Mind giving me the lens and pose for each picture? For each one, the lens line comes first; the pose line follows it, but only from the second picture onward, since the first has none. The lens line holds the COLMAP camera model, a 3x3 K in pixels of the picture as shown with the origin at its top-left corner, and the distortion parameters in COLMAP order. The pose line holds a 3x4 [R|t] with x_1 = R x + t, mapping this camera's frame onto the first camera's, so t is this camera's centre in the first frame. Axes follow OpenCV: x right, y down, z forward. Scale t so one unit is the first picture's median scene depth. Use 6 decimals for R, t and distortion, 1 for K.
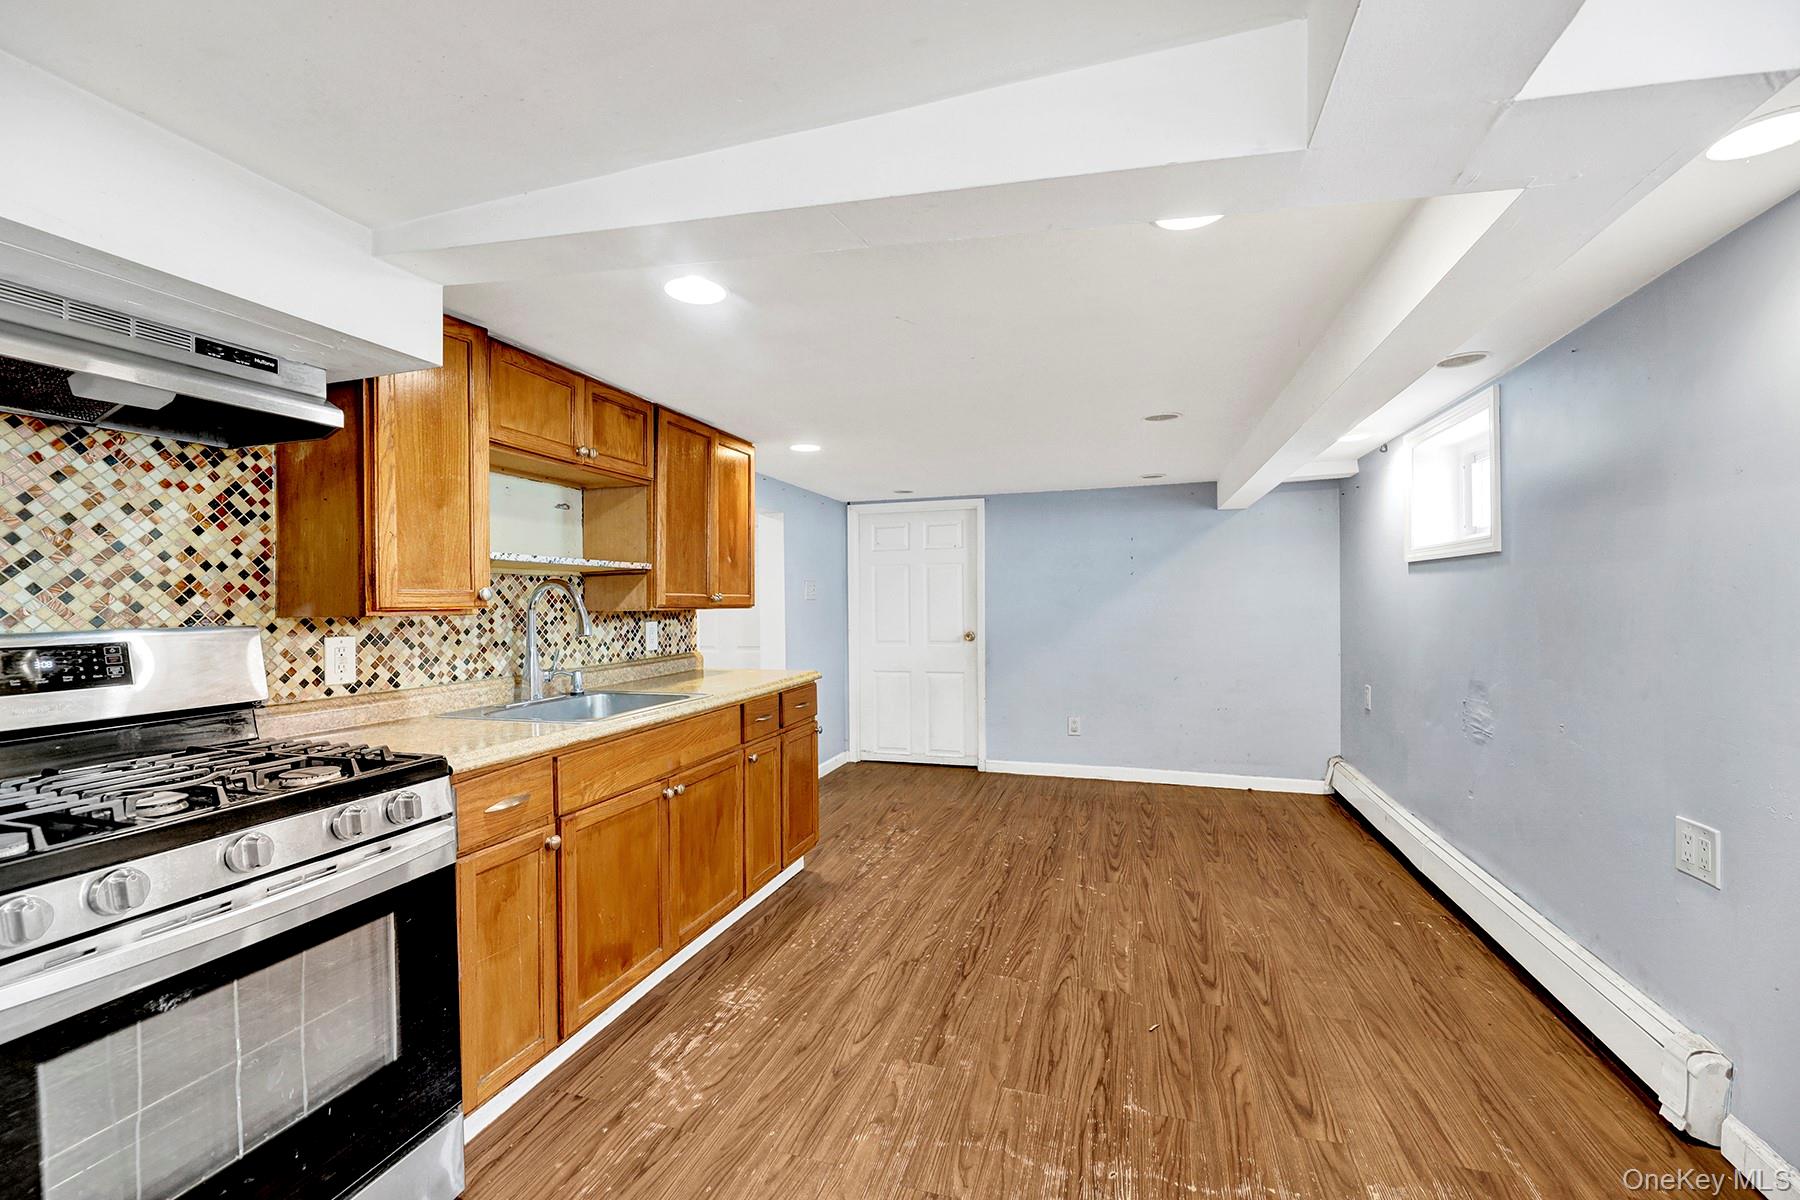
lens RADIAL K [[730.7, 0, 893.5], [0, 730.7, 602.4], [0, 0, 1]] dist [-0.000319, -0.000273]
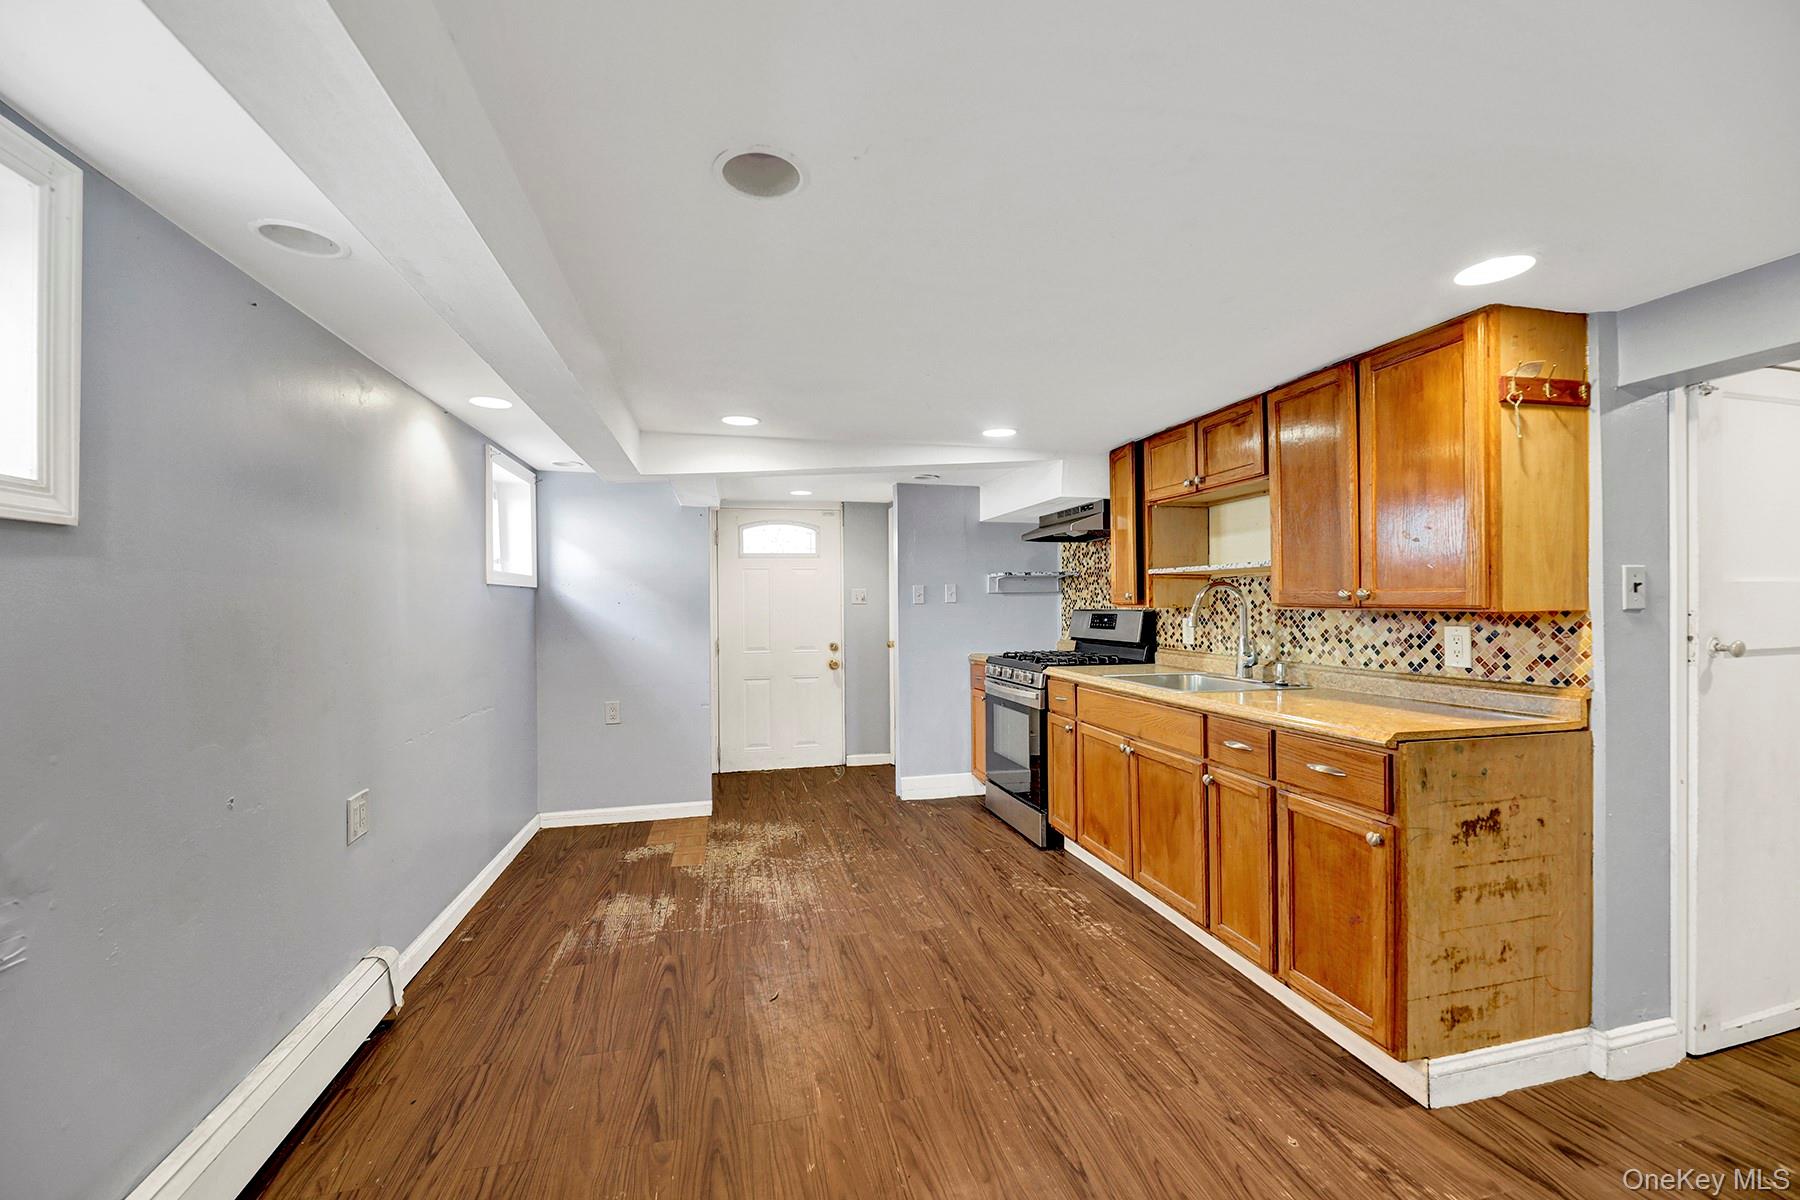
lens RADIAL K [[730.7, 0, 901.0], [0, 730.7, 601.3], [0, 0, 1]] dist [-0.000319, -0.000273]
pose [[-0.849520, 0.018933, -0.527216, 0.630743], [0.017943, 0.999815, 0.006994, -0.015740], [0.527251, -0.003518, -0.849702, 1.682489]]
